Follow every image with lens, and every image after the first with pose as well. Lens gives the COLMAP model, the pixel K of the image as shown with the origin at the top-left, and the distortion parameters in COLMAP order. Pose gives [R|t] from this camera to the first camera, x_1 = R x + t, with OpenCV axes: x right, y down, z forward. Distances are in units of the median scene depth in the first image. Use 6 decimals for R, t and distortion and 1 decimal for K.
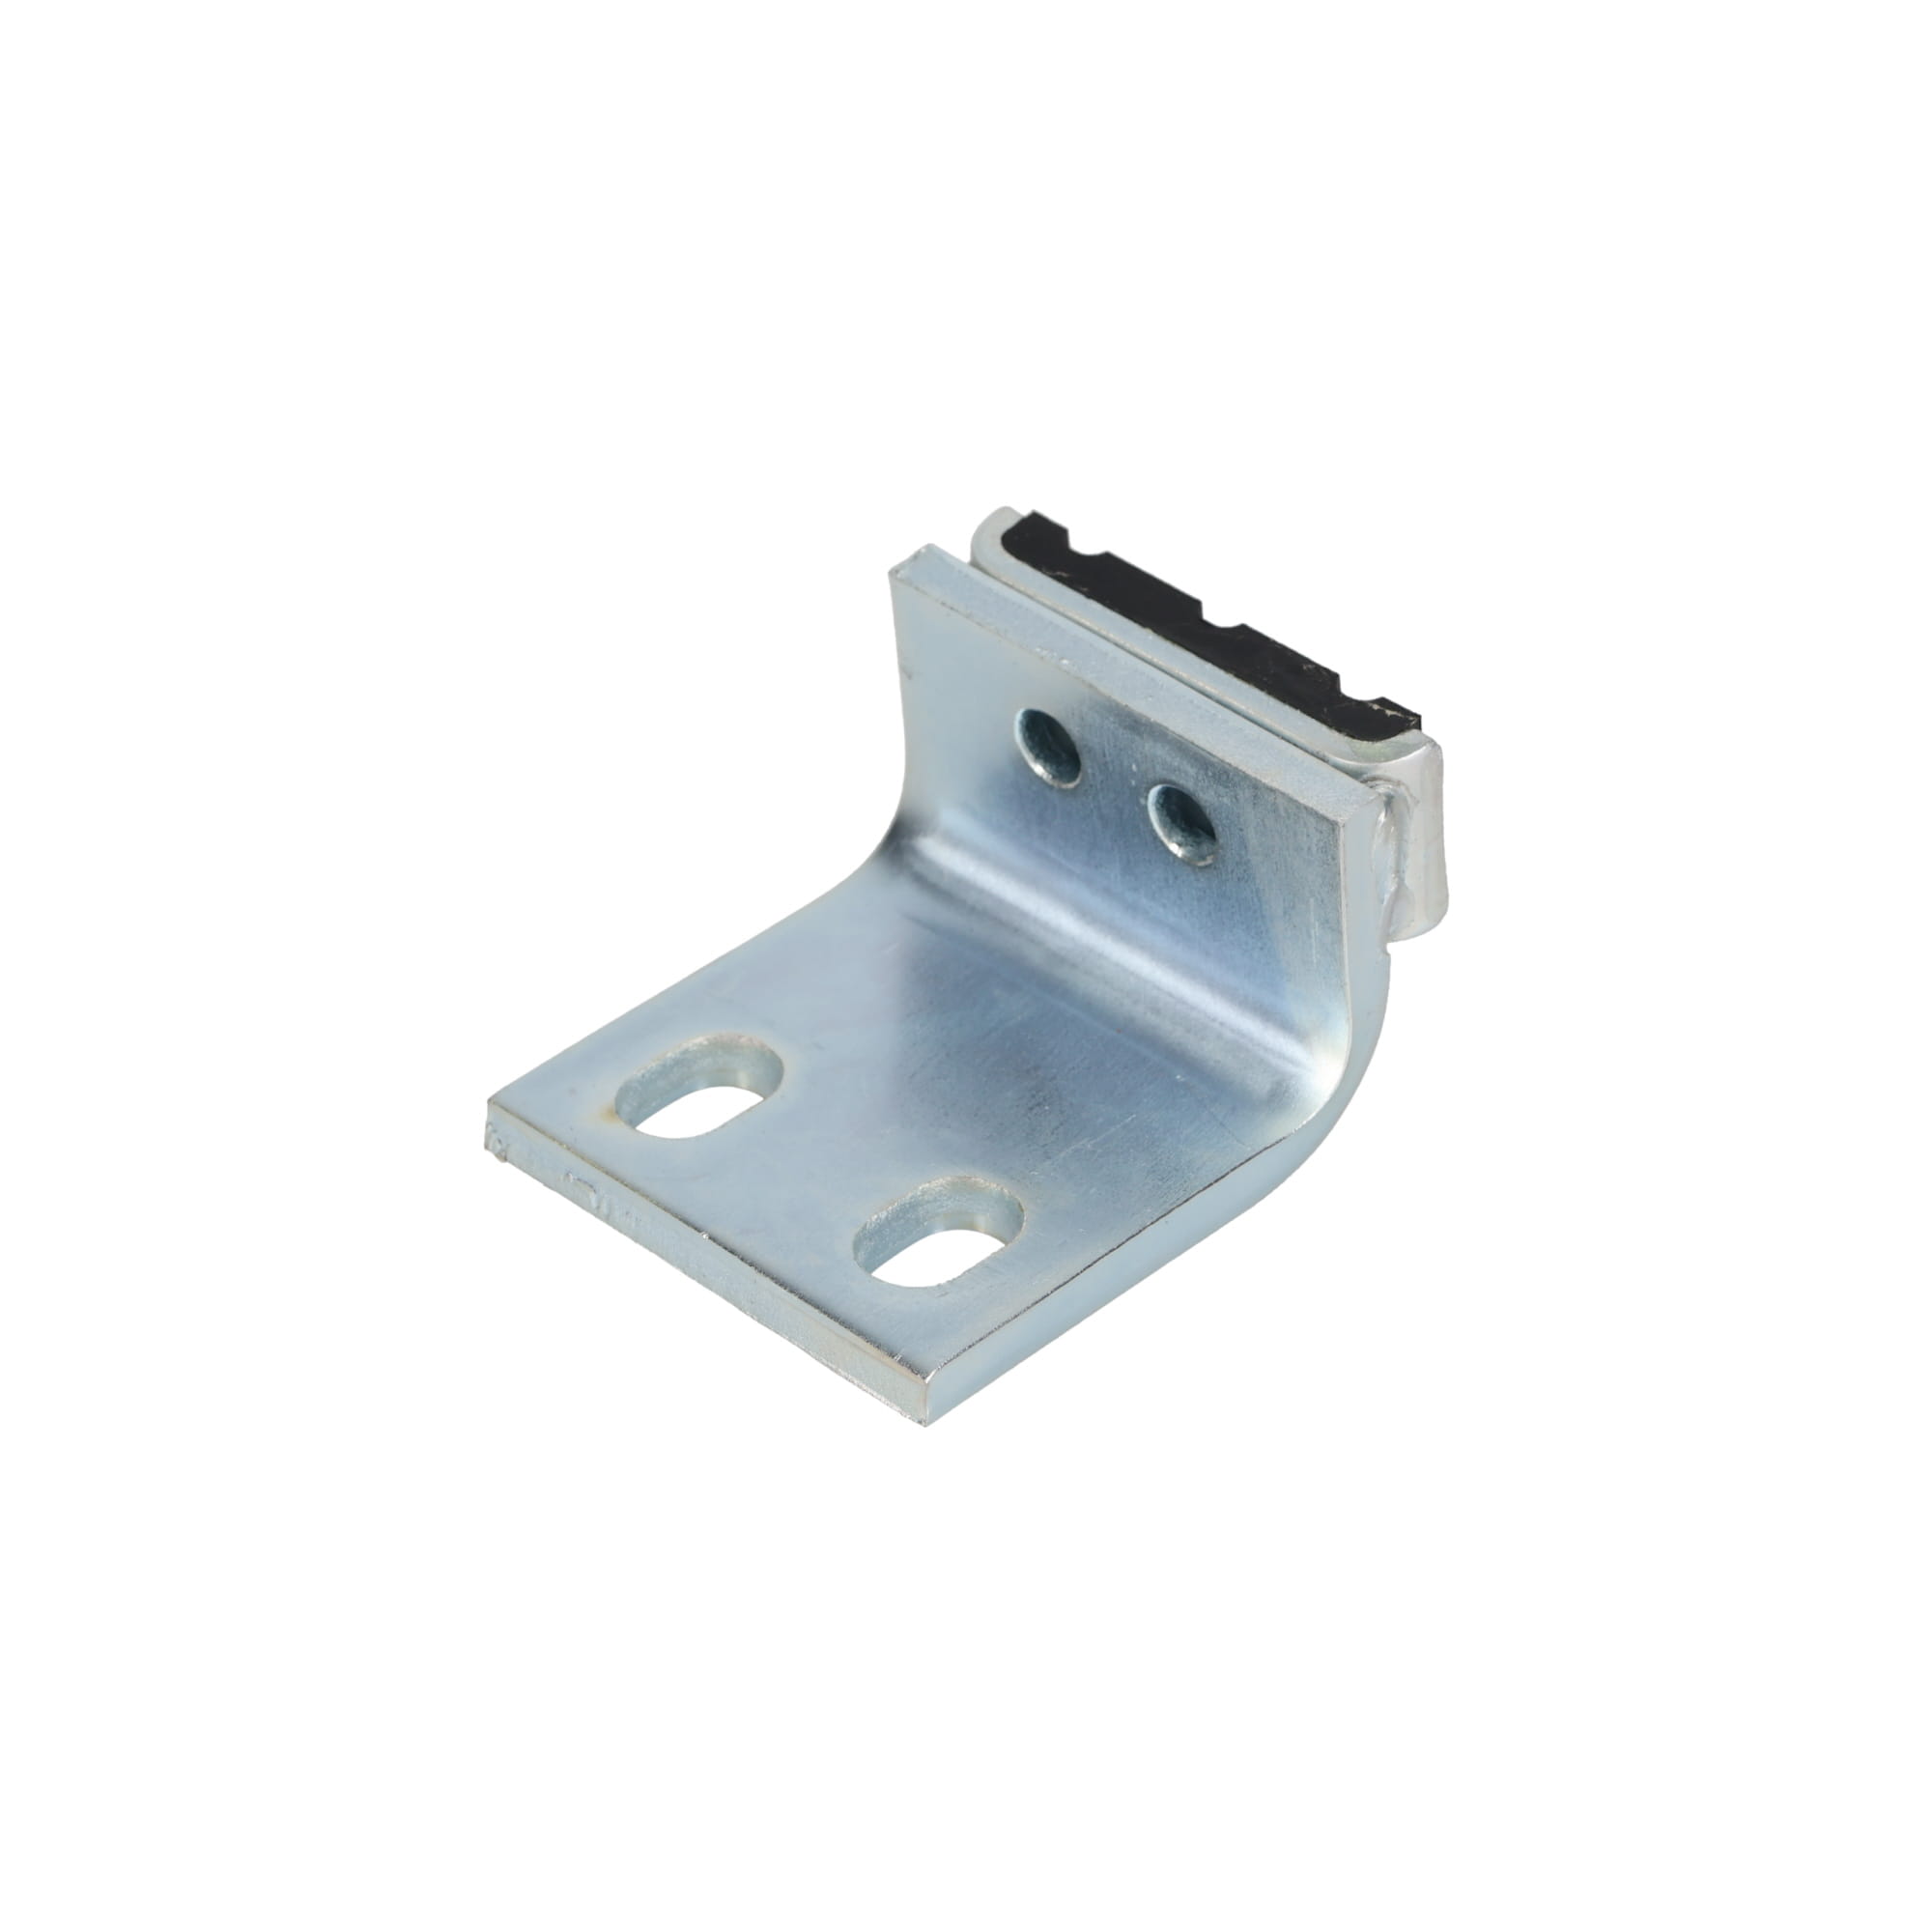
lens RADIAL K [[7856.1, 0, 965.0], [0, 7856.1, 959.3], [0, 0, 1]] dist [1.798221, 0.000000]
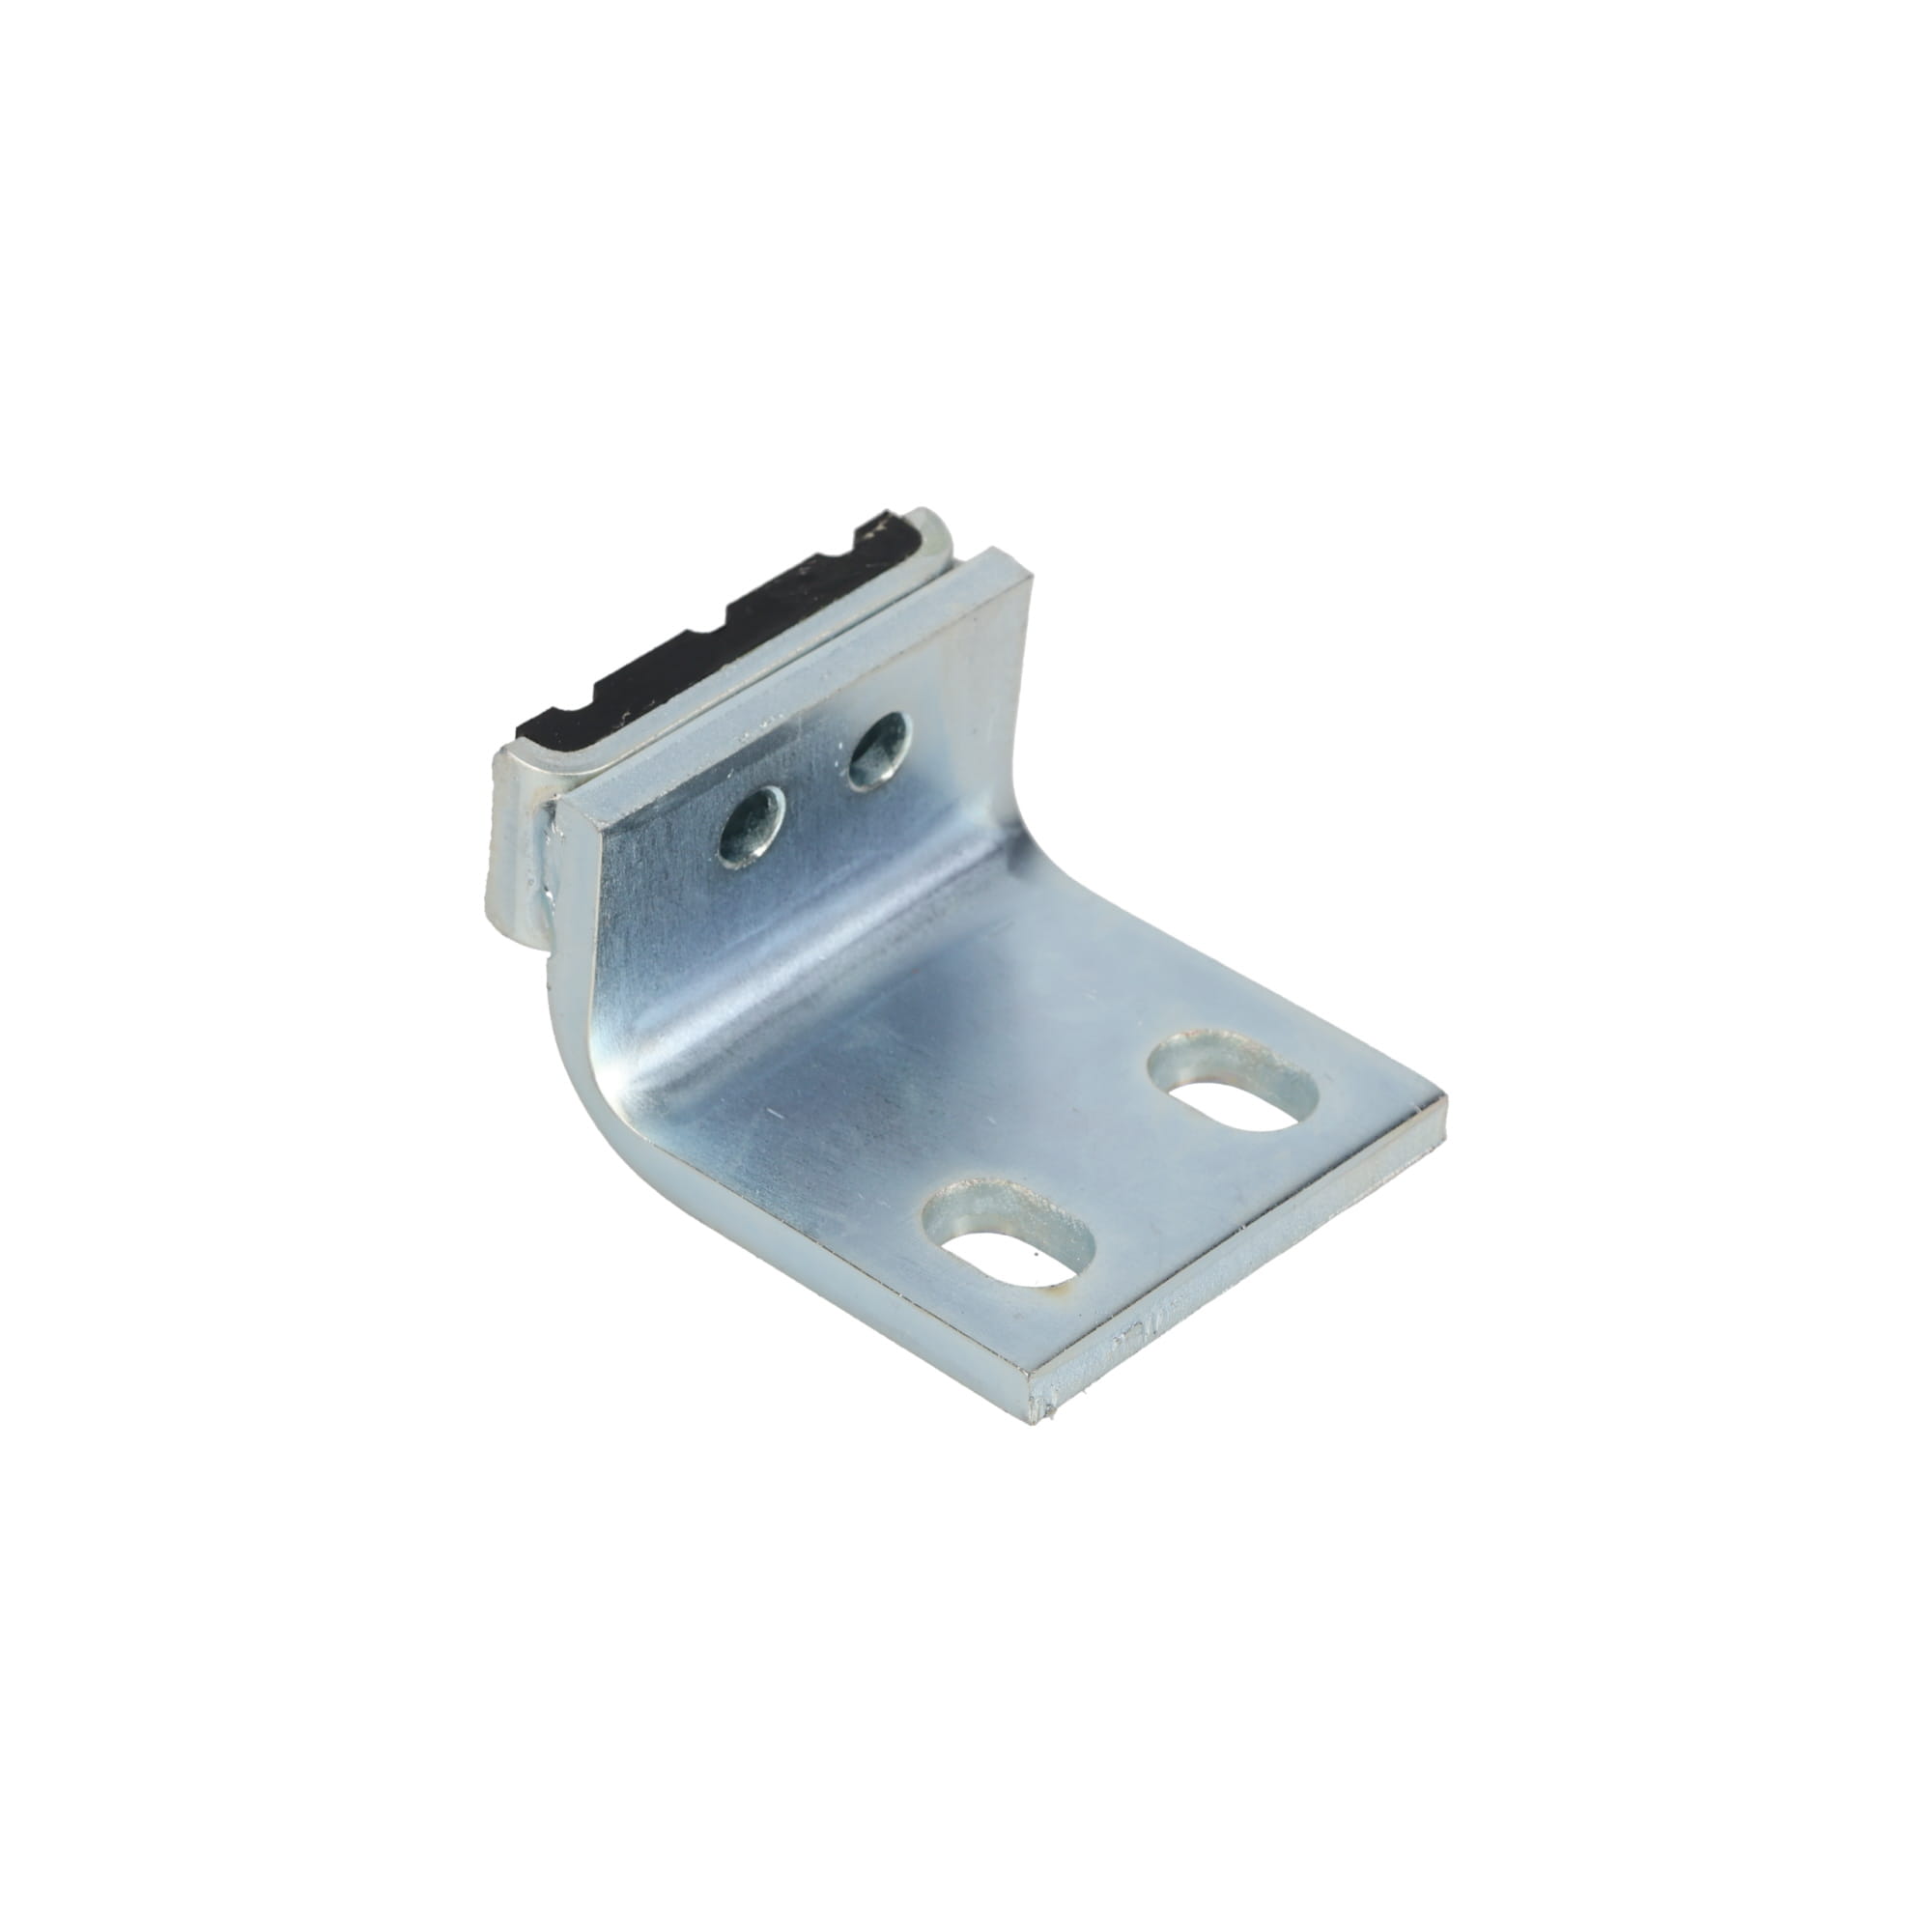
lens RADIAL K [[7856.1, 0, 962.2], [0, 7856.1, 953.0], [0, 0, 1]] dist [1.798221, 0.000000]
pose [[-0.003804, -0.607788, 0.794090, -0.788357], [0.605334, 0.630676, 0.485612, -0.483689], [-0.795963, 0.482537, 0.365516, 0.630035]]
